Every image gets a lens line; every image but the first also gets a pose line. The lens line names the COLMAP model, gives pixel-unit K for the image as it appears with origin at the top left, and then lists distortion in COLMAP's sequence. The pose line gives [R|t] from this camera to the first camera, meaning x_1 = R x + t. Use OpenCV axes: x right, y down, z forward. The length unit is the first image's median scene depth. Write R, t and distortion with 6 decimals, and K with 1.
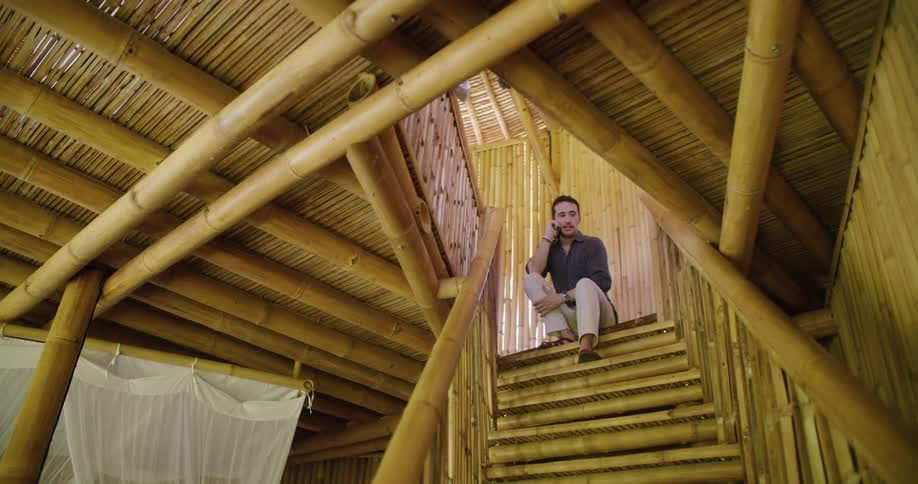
lens RADIAL K [[710.9, 0, 459.0], [0, 710.9, 242.0], [0, 0, 1]] dist [-0.102910, 0.107980]
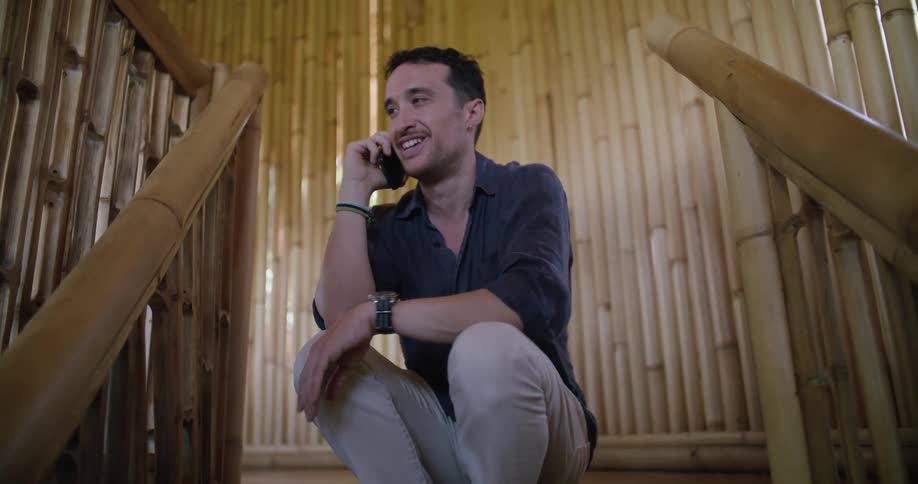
lens RADIAL K [[710.9, 0, 459.0], [0, 710.9, 242.0], [0, 0, 1]] dist [-0.102910, 0.107980]
pose [[0.984515, -0.048587, 0.168432, 0.087807], [0.002965, 0.965300, 0.261128, -0.048233], [-0.175275, -0.256585, 0.950496, 0.562850]]
